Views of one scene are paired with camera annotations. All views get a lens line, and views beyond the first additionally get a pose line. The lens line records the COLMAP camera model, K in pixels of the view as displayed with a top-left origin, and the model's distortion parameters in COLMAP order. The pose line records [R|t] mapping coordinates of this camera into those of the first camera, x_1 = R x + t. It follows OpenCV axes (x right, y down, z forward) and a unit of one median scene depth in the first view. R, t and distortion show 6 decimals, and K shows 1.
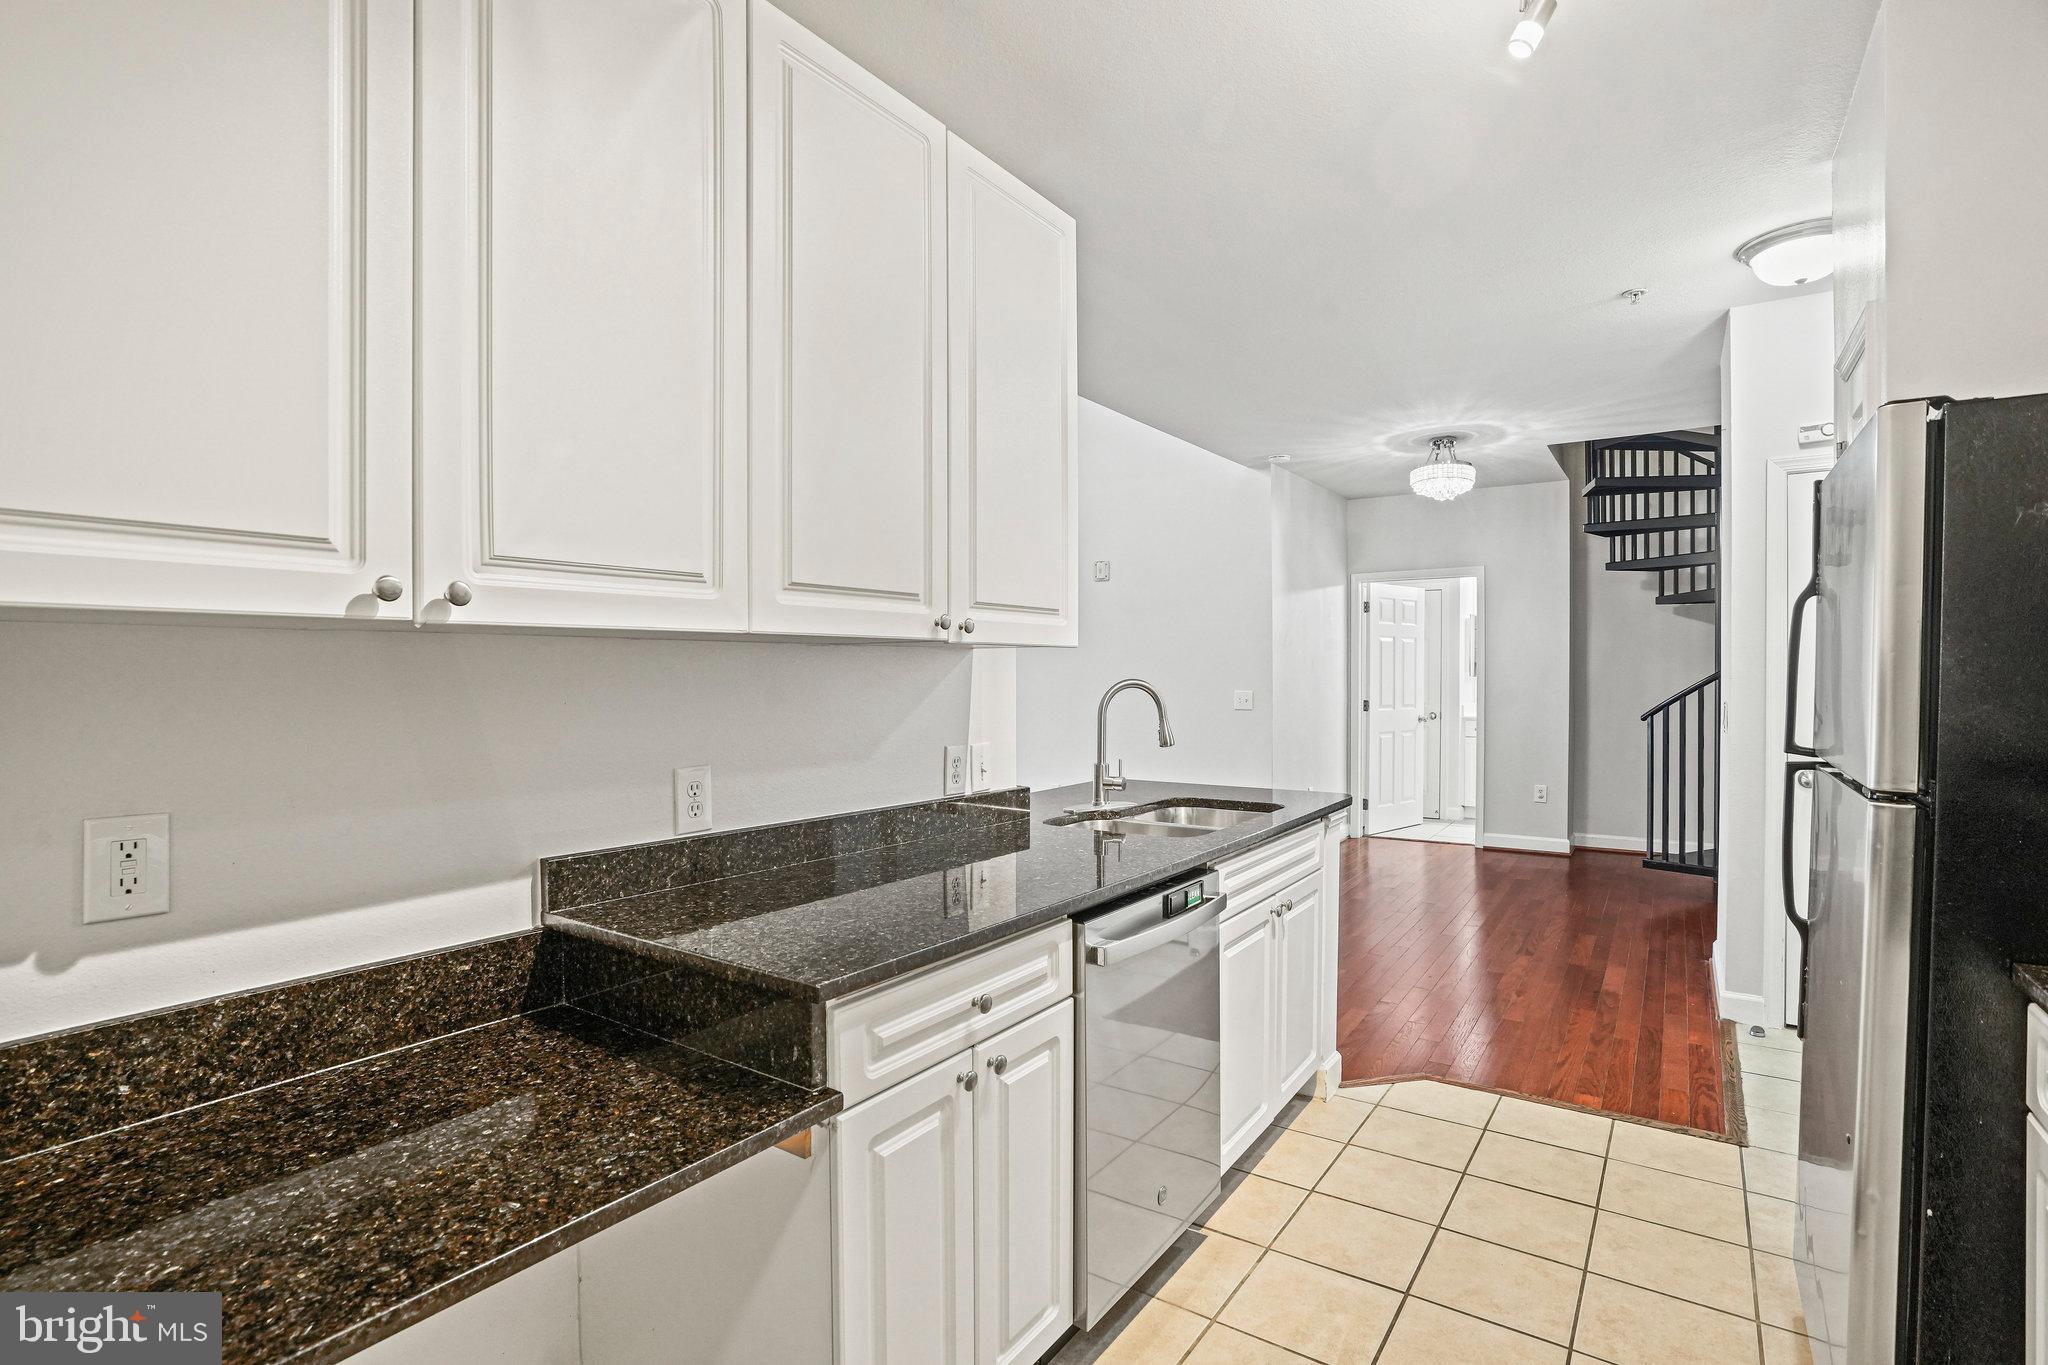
lens RADIAL K [[999.2, 0, 1000.1], [0, 999.2, 672.2], [0, 0, 1]] dist [-0.002513, 0.001917]
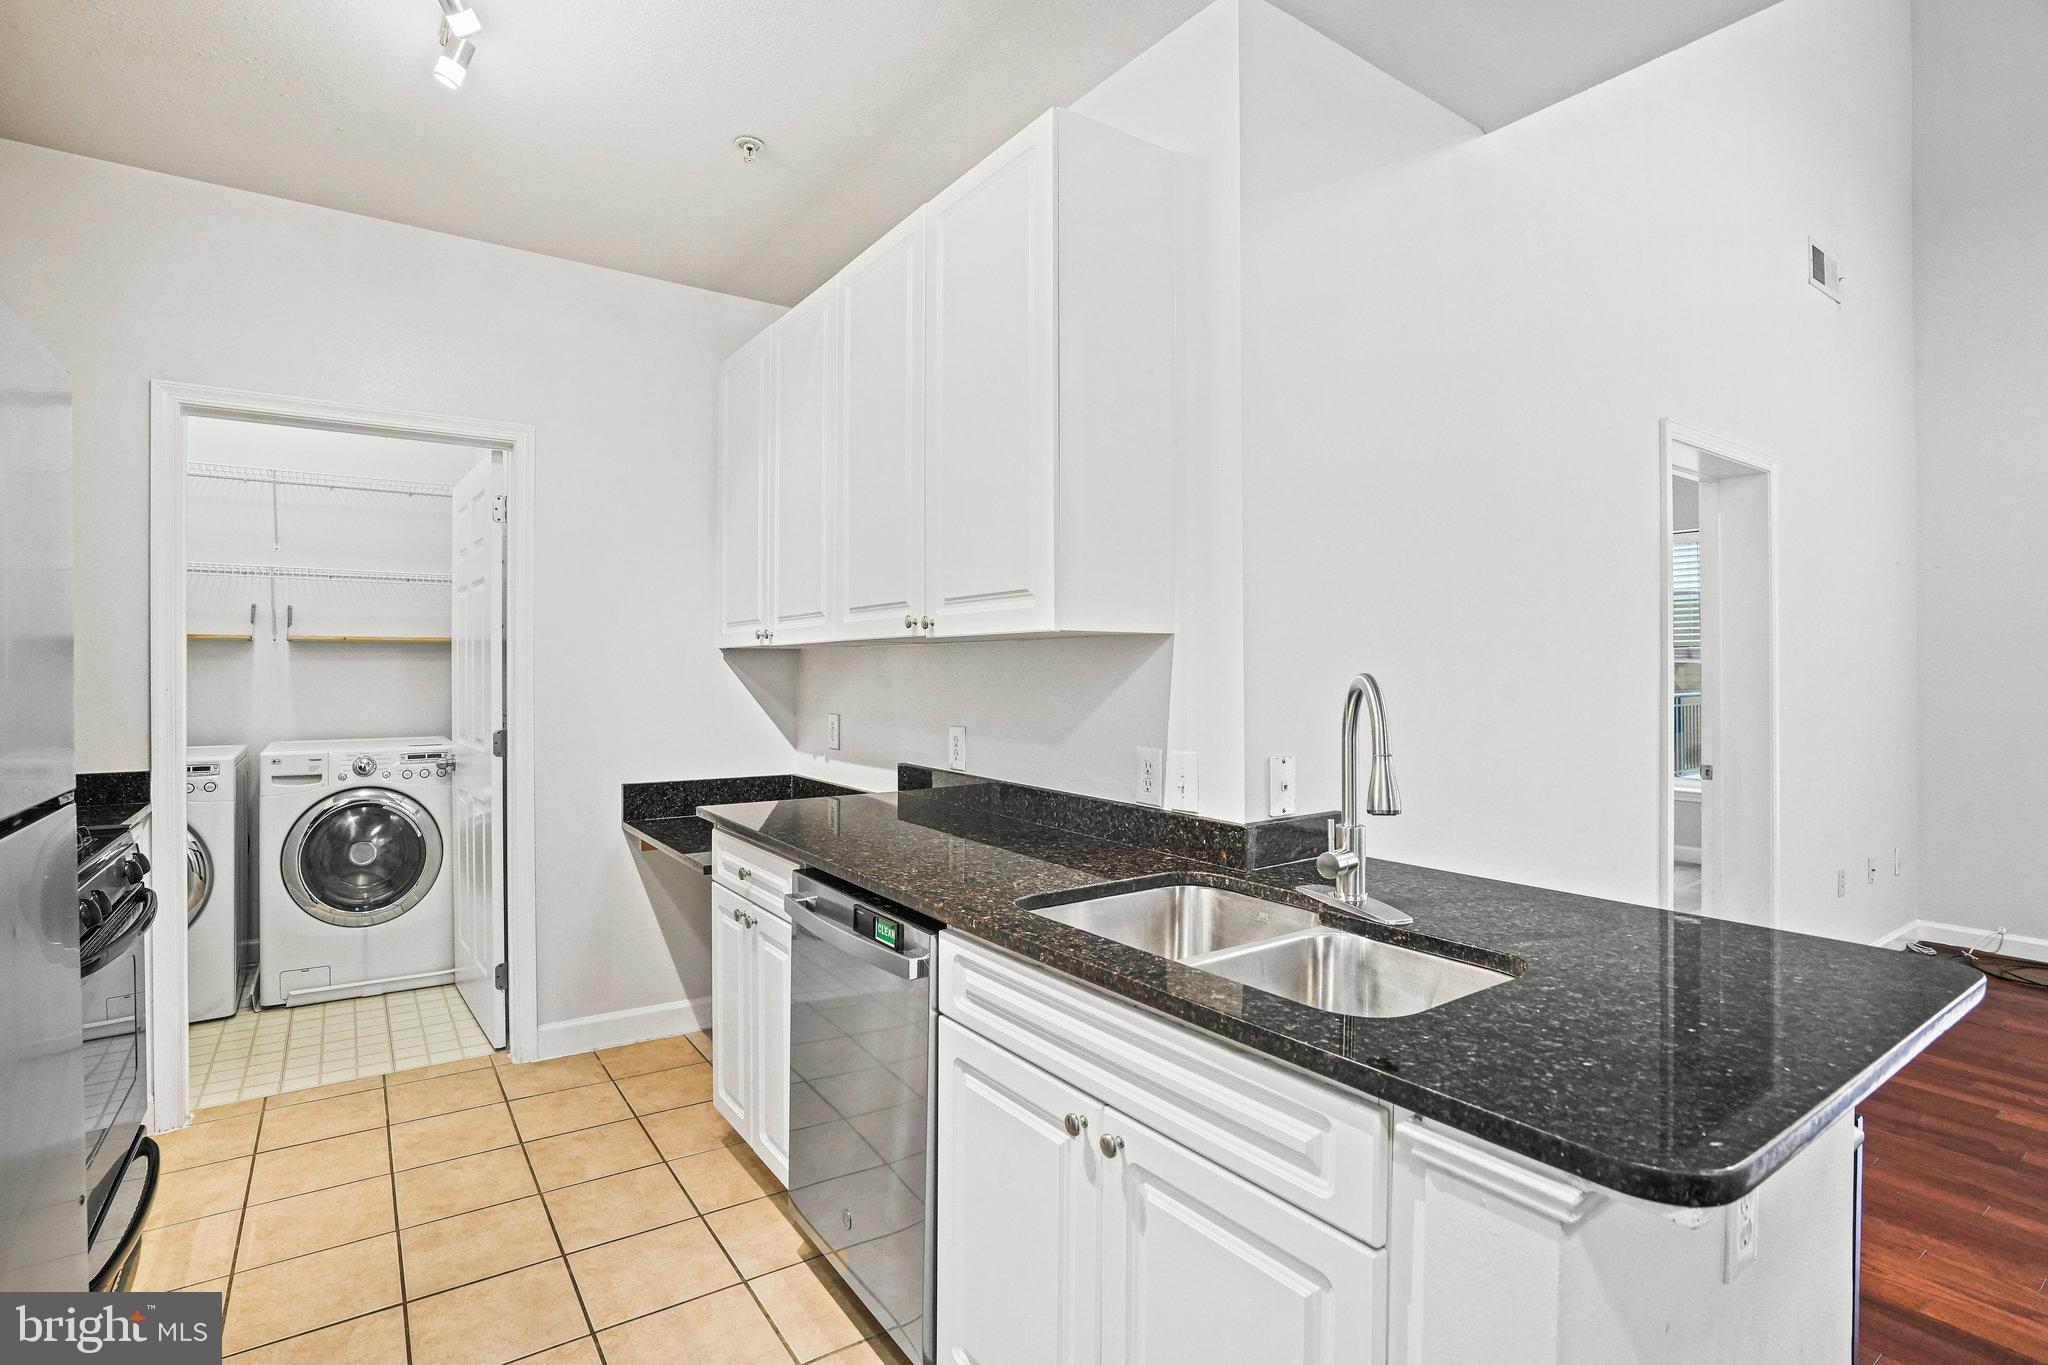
lens RADIAL K [[999.2, 0, 1000.1], [0, 999.2, 672.2], [0, 0, 1]] dist [-0.002513, 0.001917]
pose [[-0.345049, -0.003566, -0.938578, 0.899944], [-0.008674, 0.999962, -0.000610, 0.007247], [0.938545, 0.007931, -0.345067, 1.347927]]
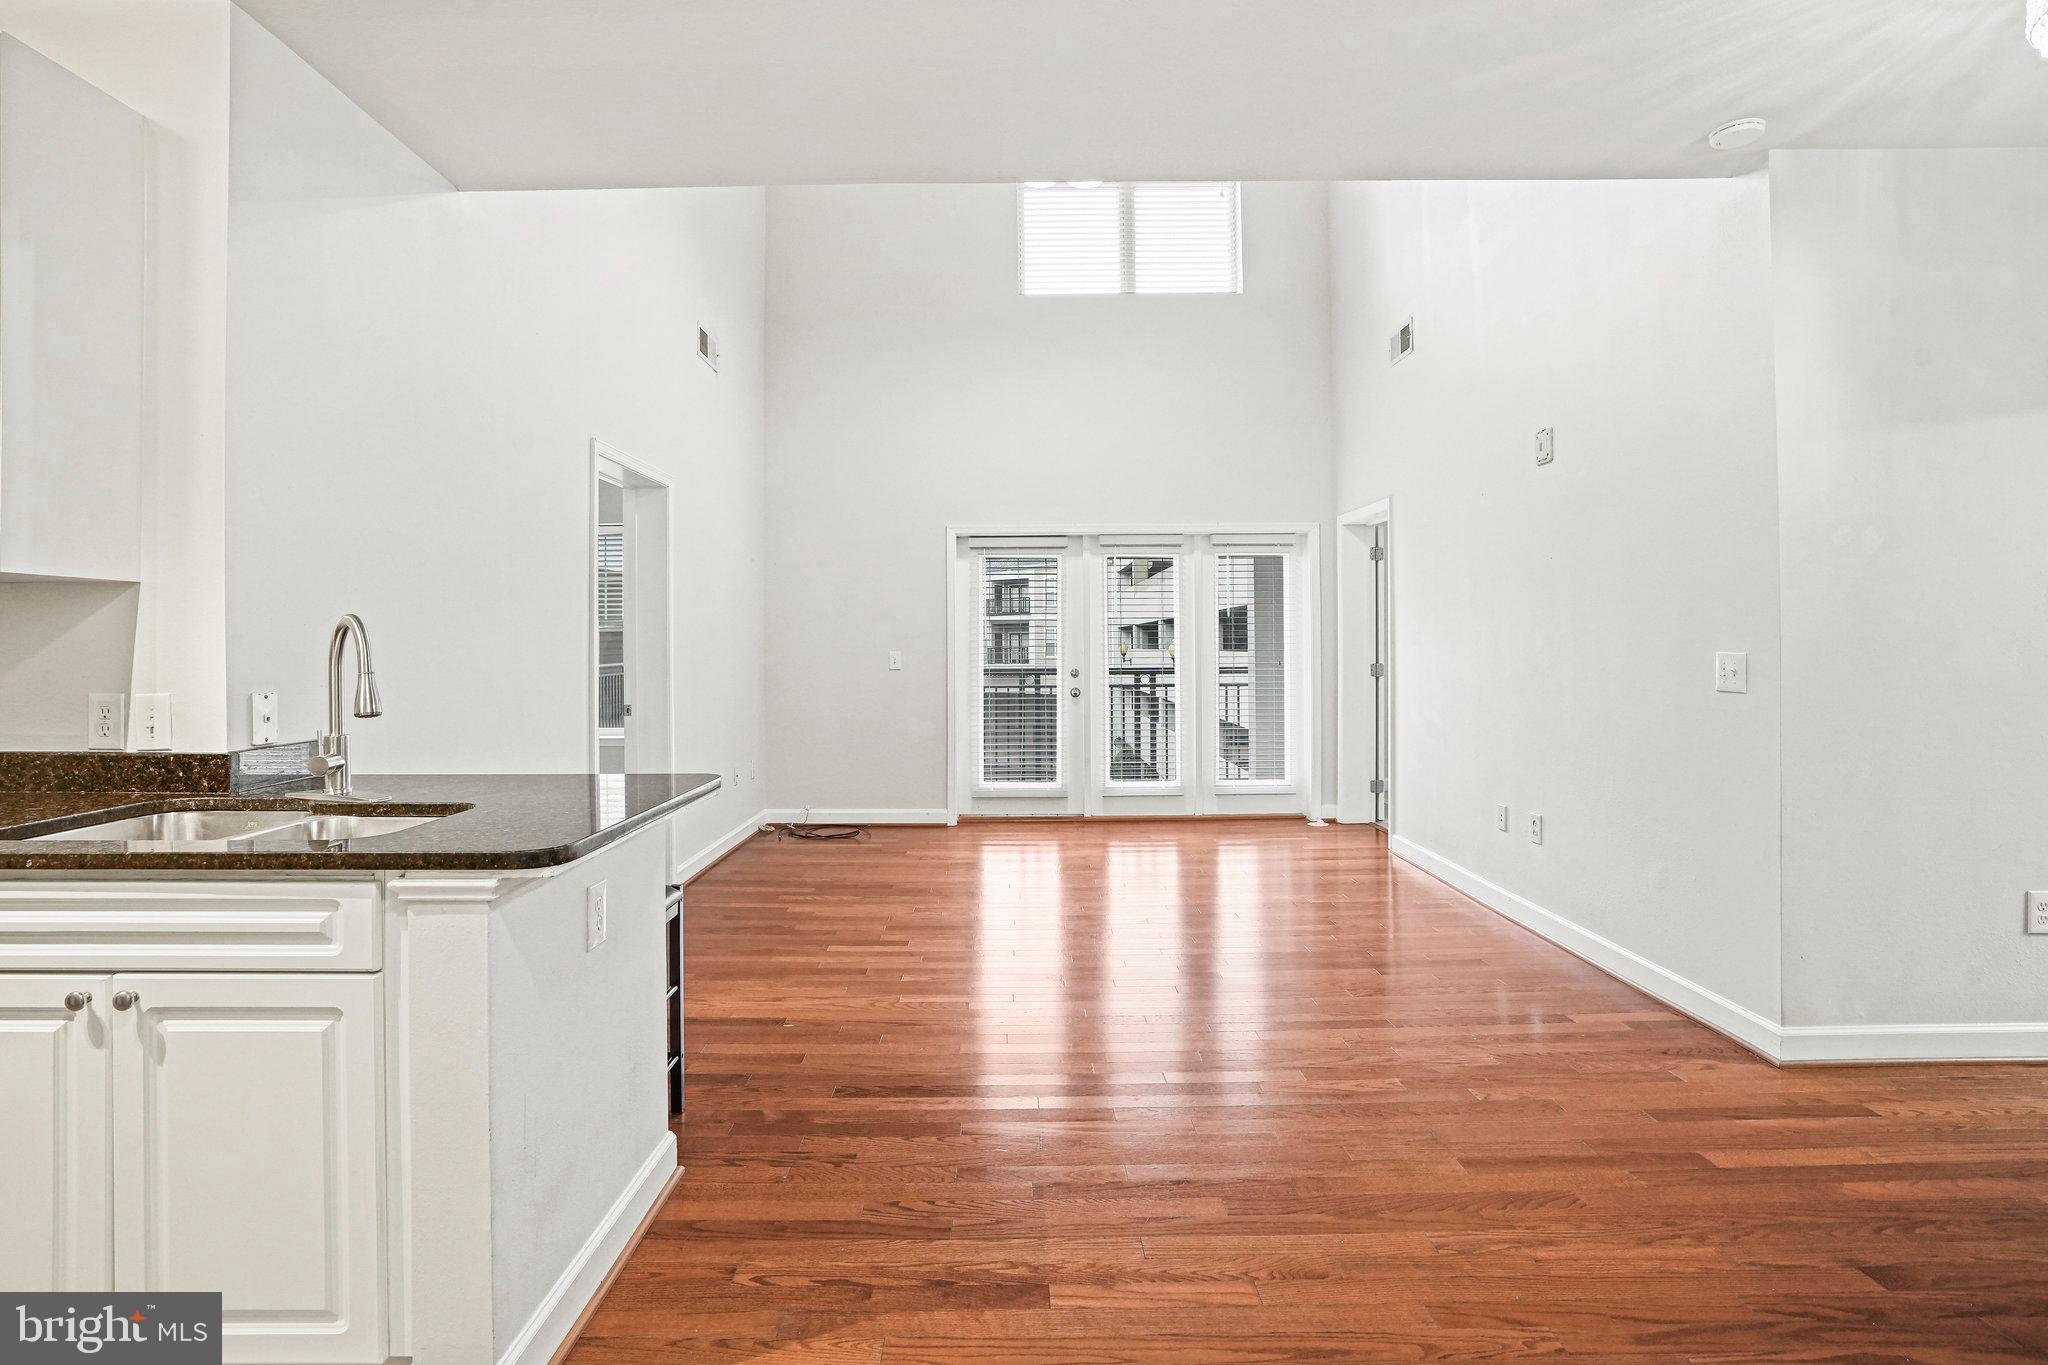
lens RADIAL K [[996.4, 0, 1020.0], [0, 996.4, 652.4], [0, 0, 1]] dist [-0.005126, 0.000006]
pose [[0.577942, -0.003927, -0.816069, 1.494036], [0.008989, 0.999958, 0.001554, 0.067715], [0.816028, -0.008234, 0.577953, 1.304175]]
